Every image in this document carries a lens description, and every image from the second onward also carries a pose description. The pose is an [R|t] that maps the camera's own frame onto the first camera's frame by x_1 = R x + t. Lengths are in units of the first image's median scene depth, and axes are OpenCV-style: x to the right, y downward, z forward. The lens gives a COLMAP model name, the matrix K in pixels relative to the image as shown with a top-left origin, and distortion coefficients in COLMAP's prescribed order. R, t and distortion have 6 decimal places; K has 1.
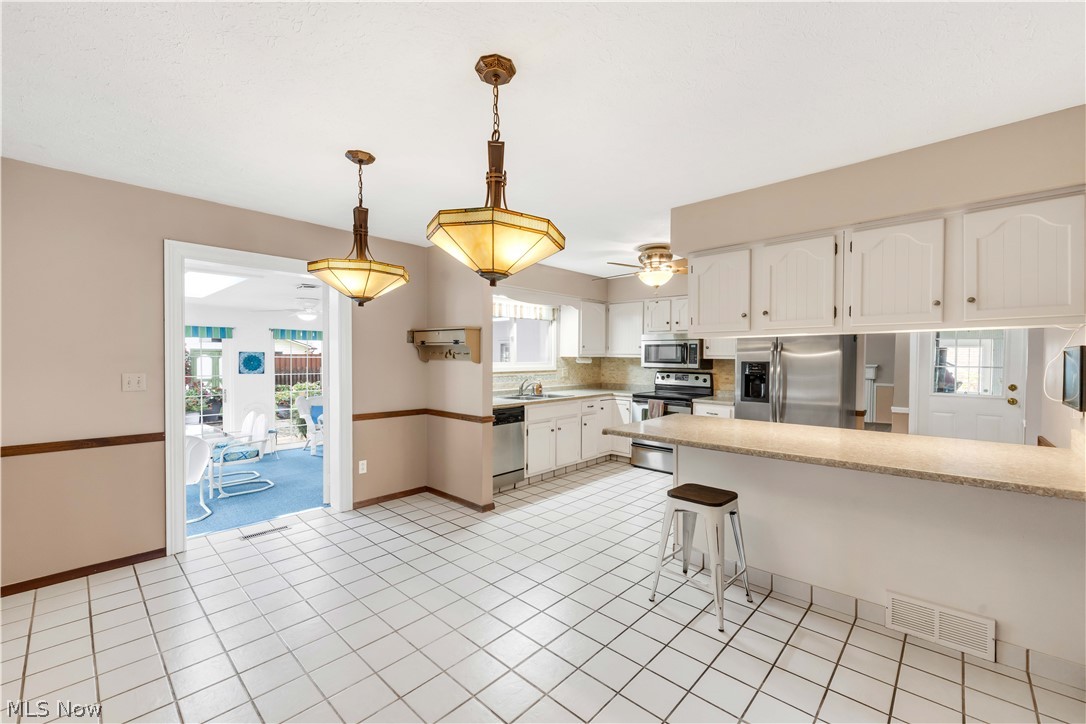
lens RADIAL K [[443.2, 0, 544.6], [0, 443.2, 361.0], [0, 0, 1]] dist [0.001495, 0.000031]
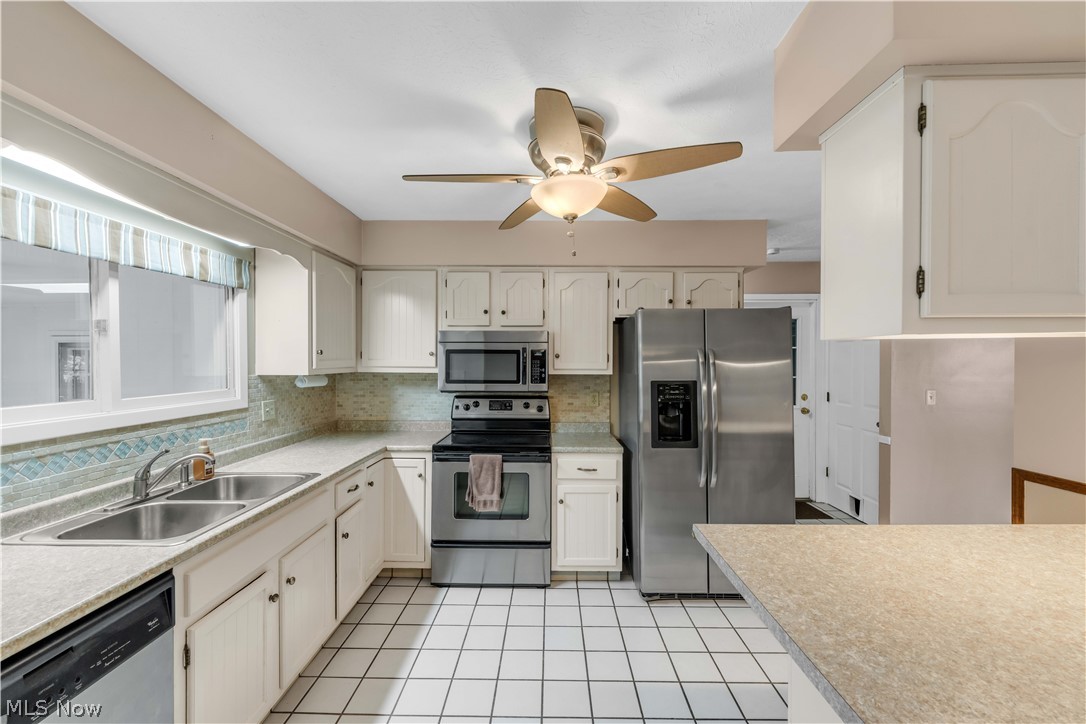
lens RADIAL K [[445.5, 0, 544.0], [0, 445.5, 365.5], [0, 0, 1]] dist [-0.001234, -0.000066]
pose [[0.748148, -0.011613, 0.663430, -0.045264], [0.011320, 0.999925, 0.004737, -0.019162], [-0.663435, 0.003966, 0.748223, 0.524784]]
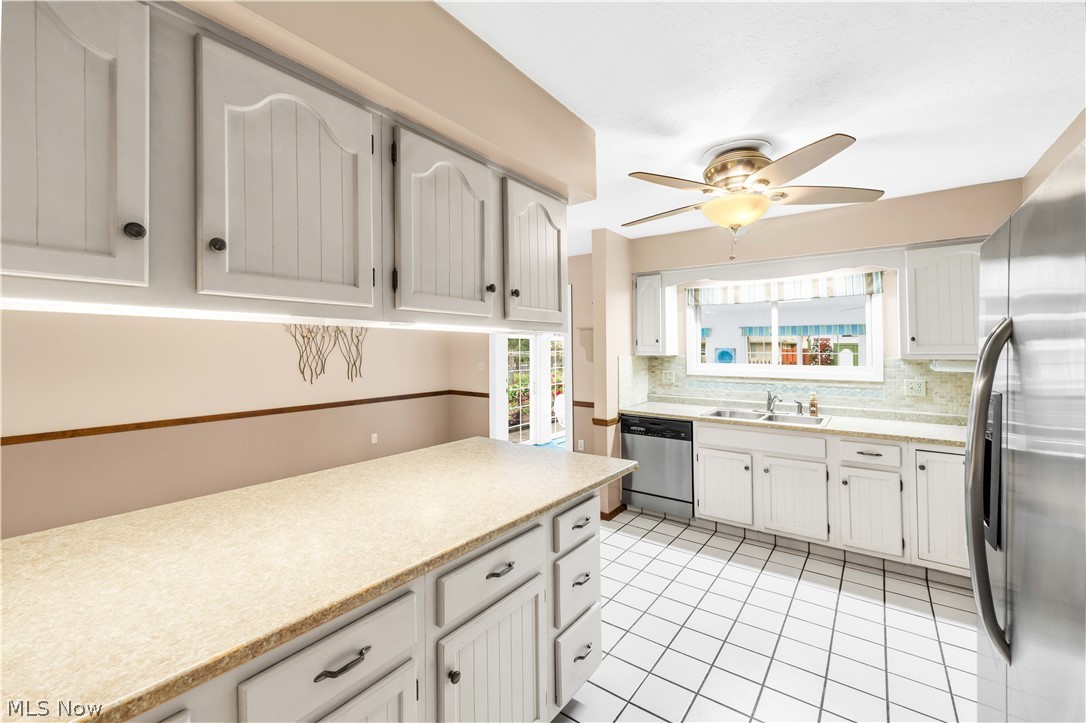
lens RADIAL K [[443.2, 0, 544.6], [0, 443.2, 360.5], [0, 0, 1]] dist [0.001495, 0.000031]
pose [[0.098322, 0.021269, -0.994927, 0.566058], [-0.012671, 0.999717, 0.020119, -0.012562], [0.995074, 0.010629, 0.098563, 0.550060]]
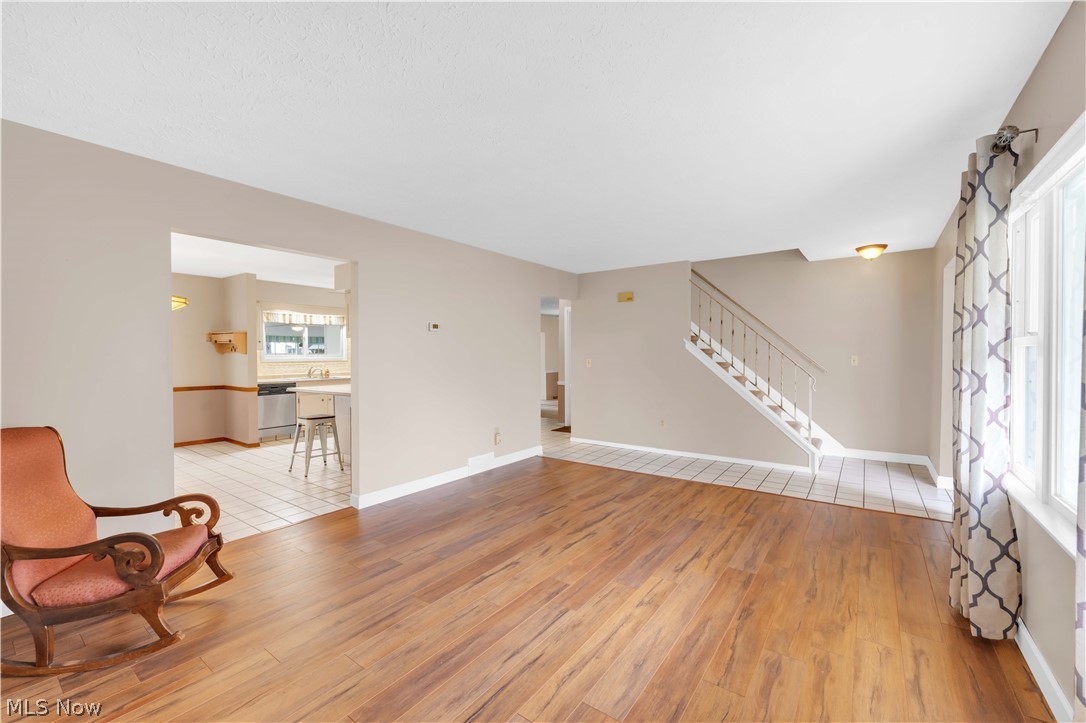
lens RADIAL K [[443.2, 0, 544.6], [0, 443.2, 360.5], [0, 0, 1]] dist [0.001495, 0.000031]
pose [[0.993701, -0.009315, 0.111680, 0.515654], [0.009244, 0.999957, 0.001153, 0.024837], [-0.111686, -0.000113, 0.993744, -0.487101]]
